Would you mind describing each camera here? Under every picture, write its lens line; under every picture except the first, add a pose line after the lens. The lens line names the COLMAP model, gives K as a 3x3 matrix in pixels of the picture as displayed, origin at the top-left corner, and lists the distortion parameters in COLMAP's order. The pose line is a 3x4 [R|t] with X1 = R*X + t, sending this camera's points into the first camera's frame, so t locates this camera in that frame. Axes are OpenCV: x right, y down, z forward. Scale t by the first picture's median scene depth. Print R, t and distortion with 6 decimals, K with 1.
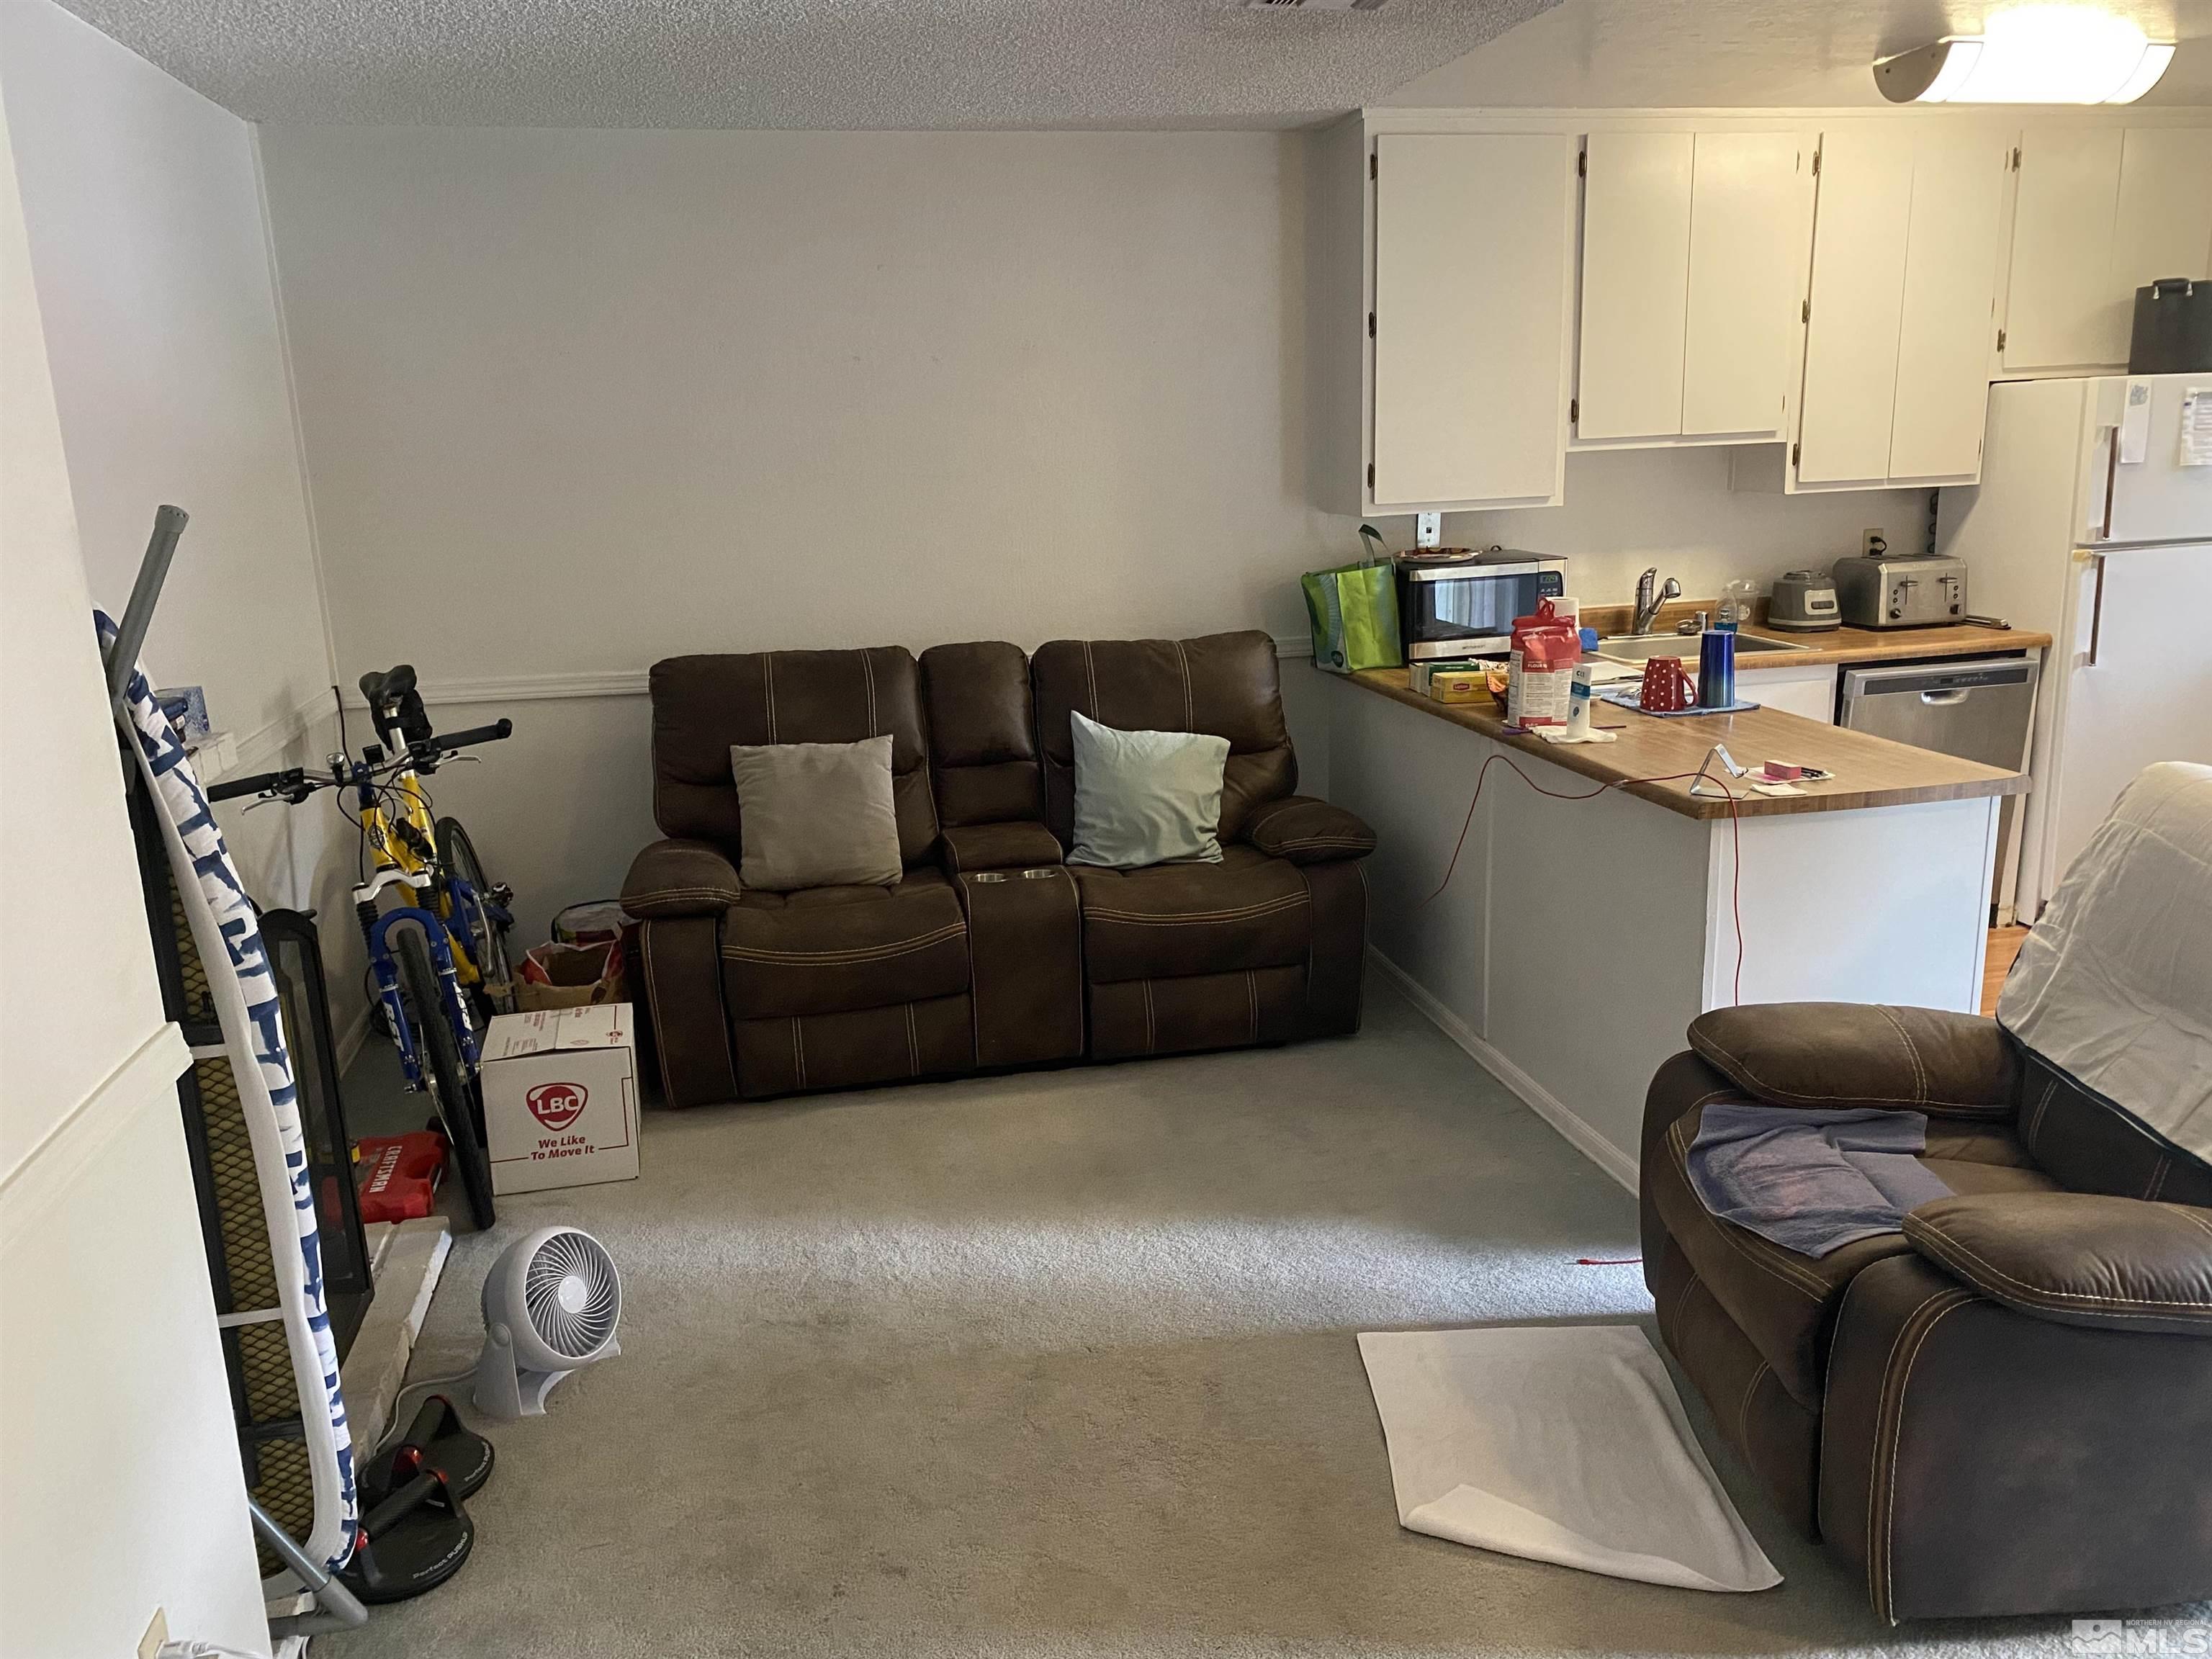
lens RADIAL K [[1672.1, 0, 1106.0], [0, 1672.1, 829.5], [0, 0, 1]] dist [0.019108, -0.012125]
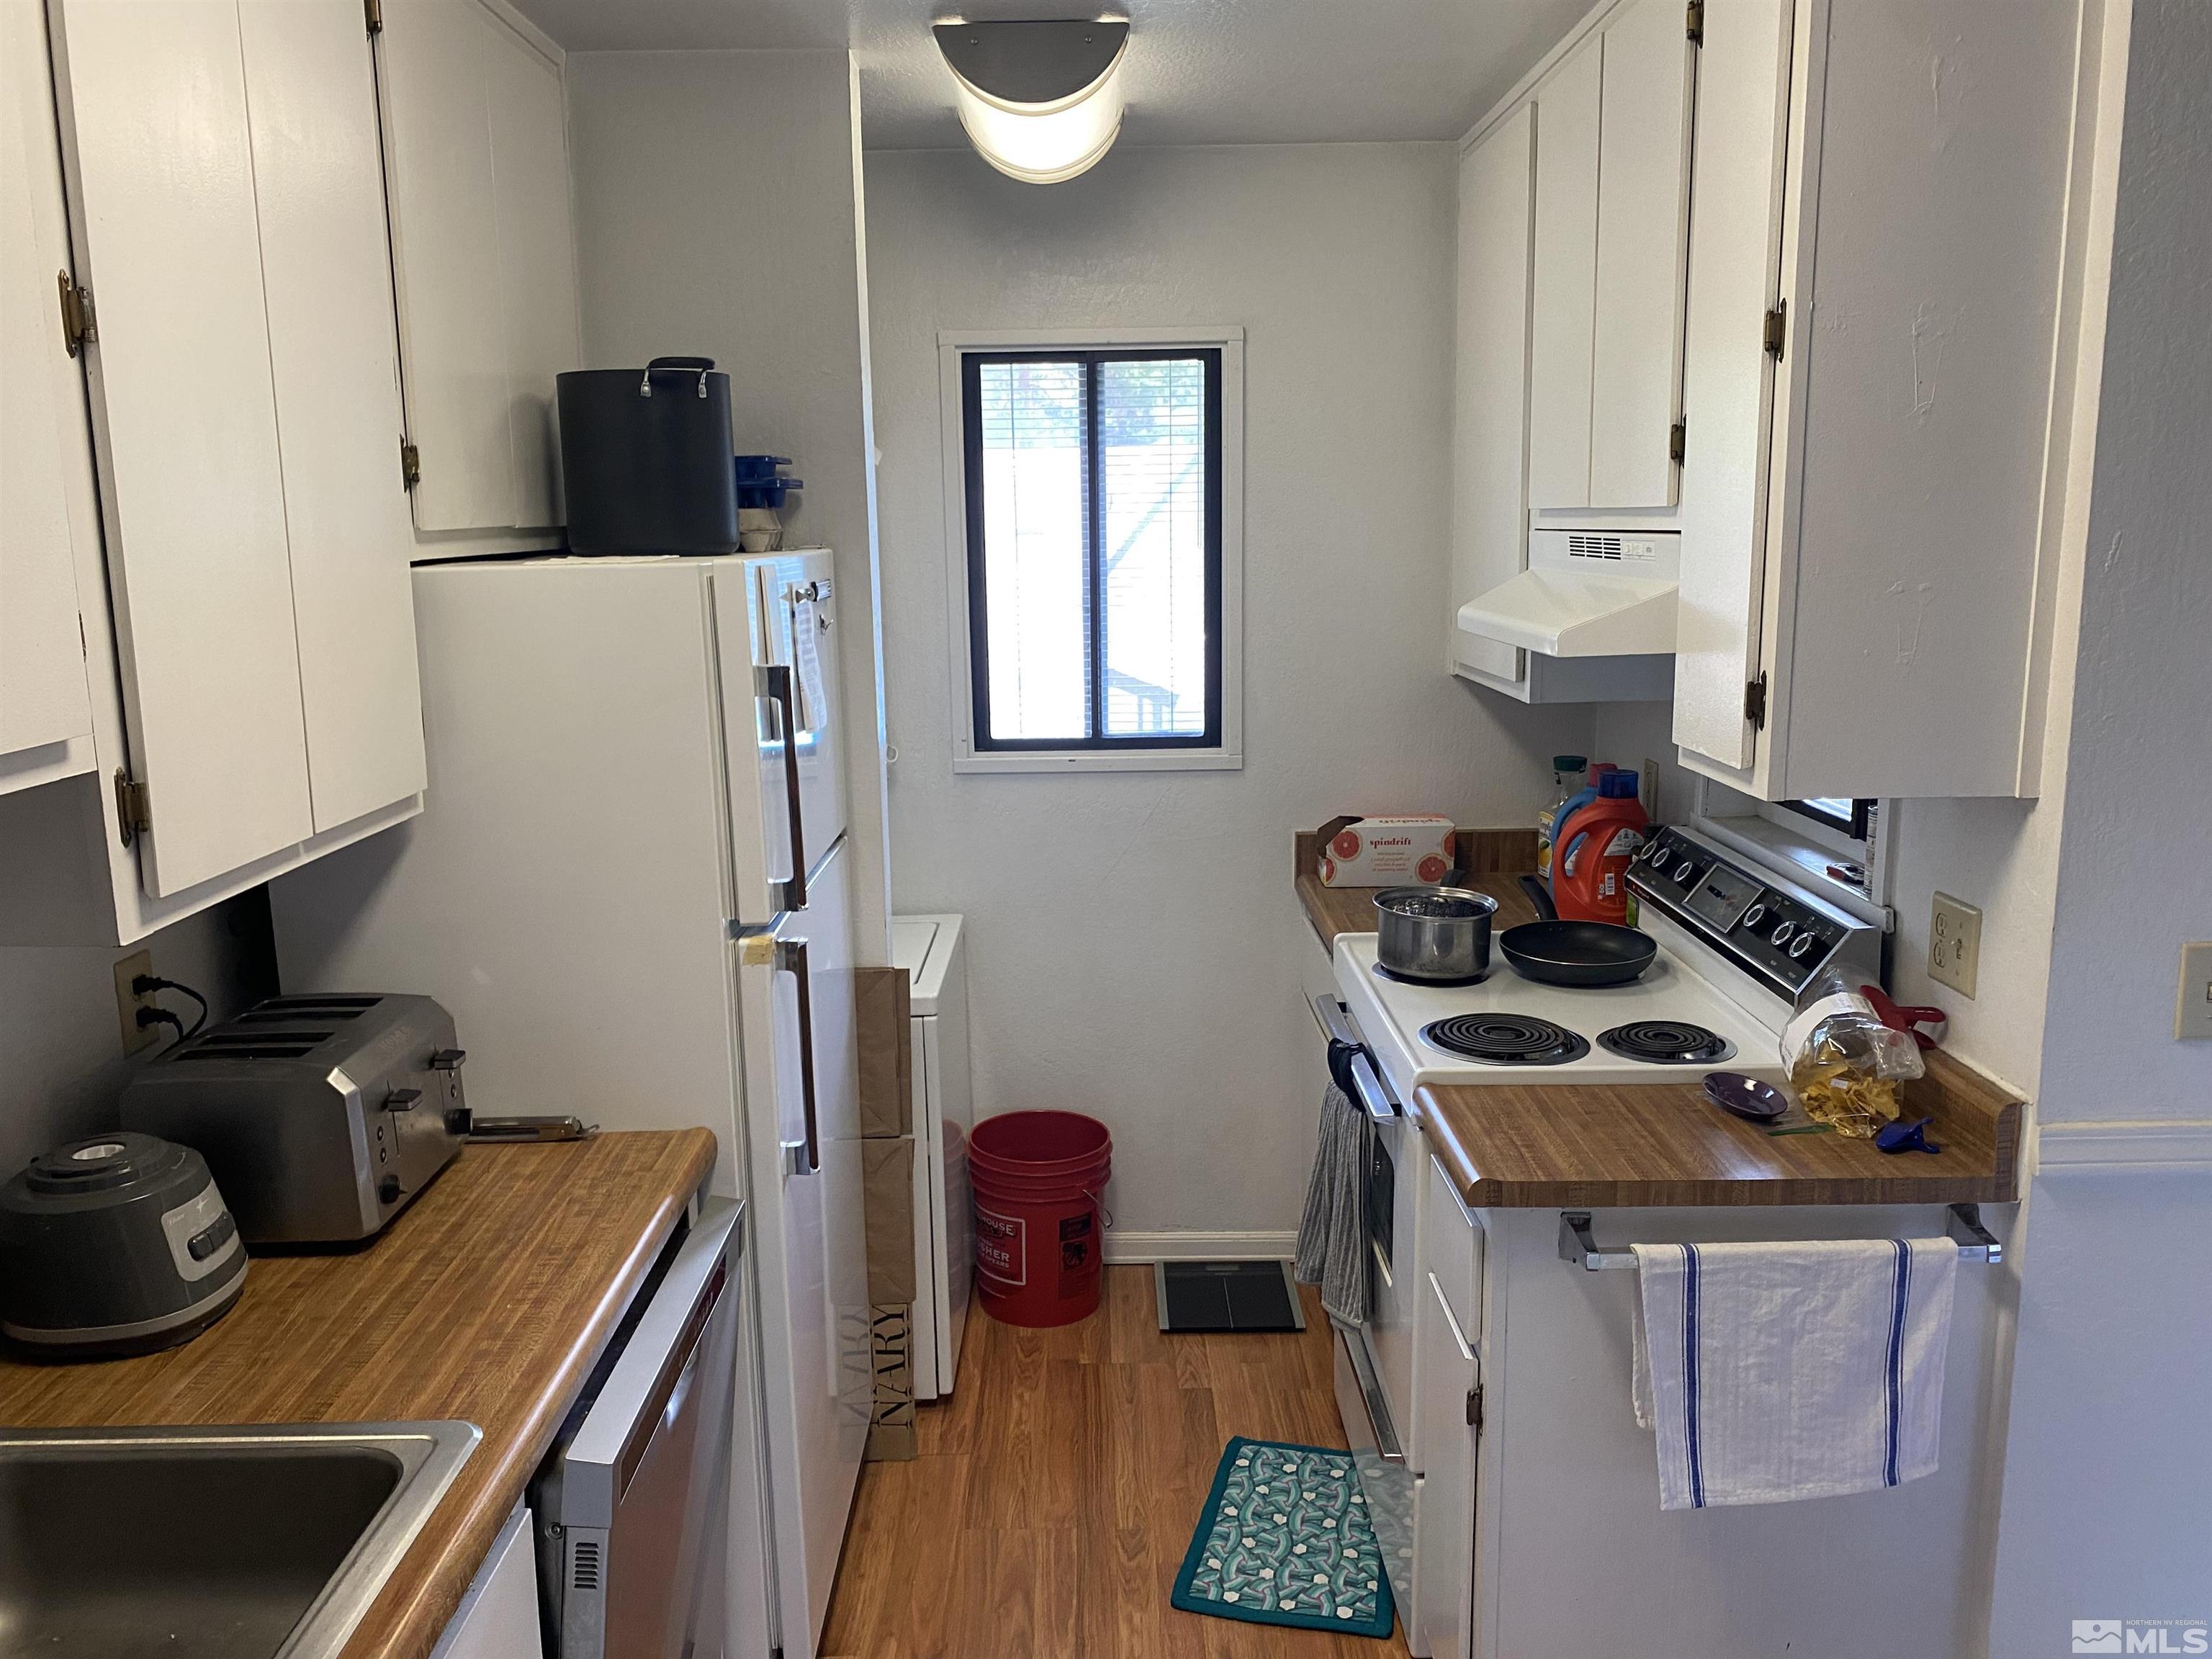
lens RADIAL K [[1672.1, 0, 1106.0], [0, 1672.1, 829.5], [0, 0, 1]] dist [0.019108, -0.012125]
pose [[0.201211, -0.146866, 0.968475, 0.172956], [0.237437, 0.966524, 0.097241, -0.216420], [-0.950336, 0.210386, 0.229346, 0.806478]]
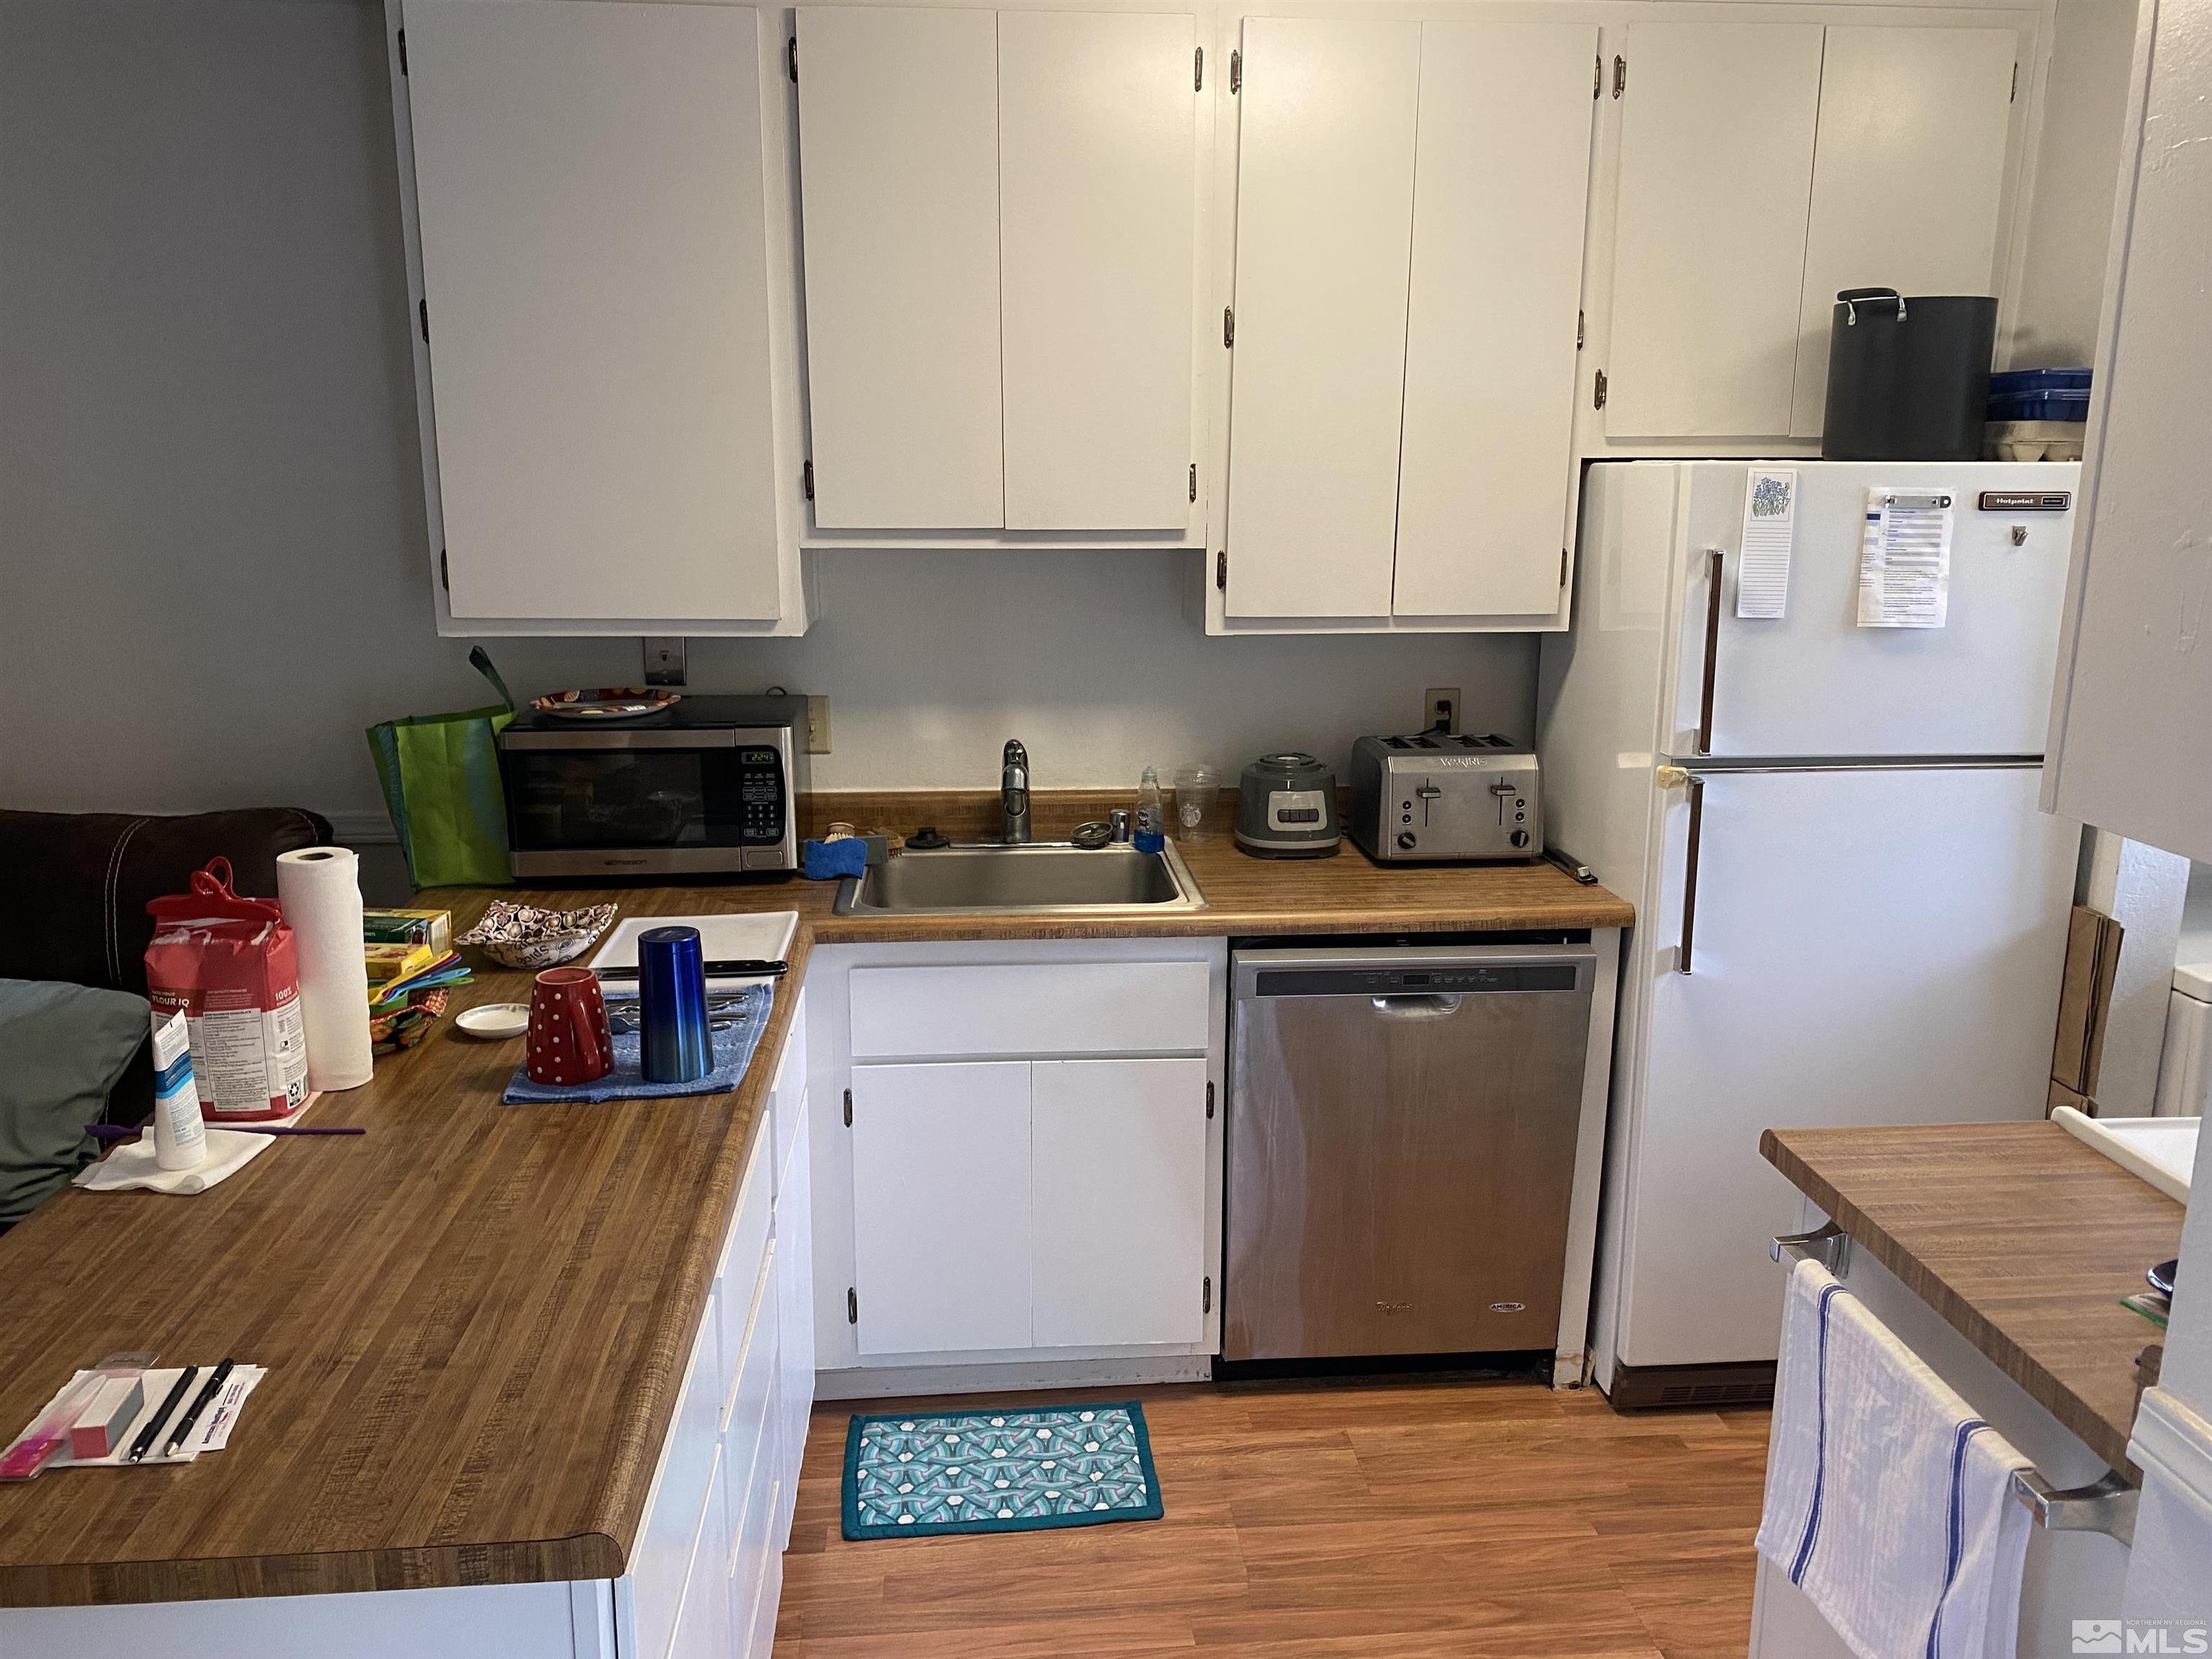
lens RADIAL K [[1660.7, 0, 1082.8], [0, 1660.7, 821.2], [0, 0, 1]] dist [0.128381, -0.247372]
pose [[0.990317, 0.067023, -0.121573, 0.457936], [-0.069213, 0.997505, -0.013879, -0.127654], [0.120339, 0.022159, 0.992486, 0.423524]]
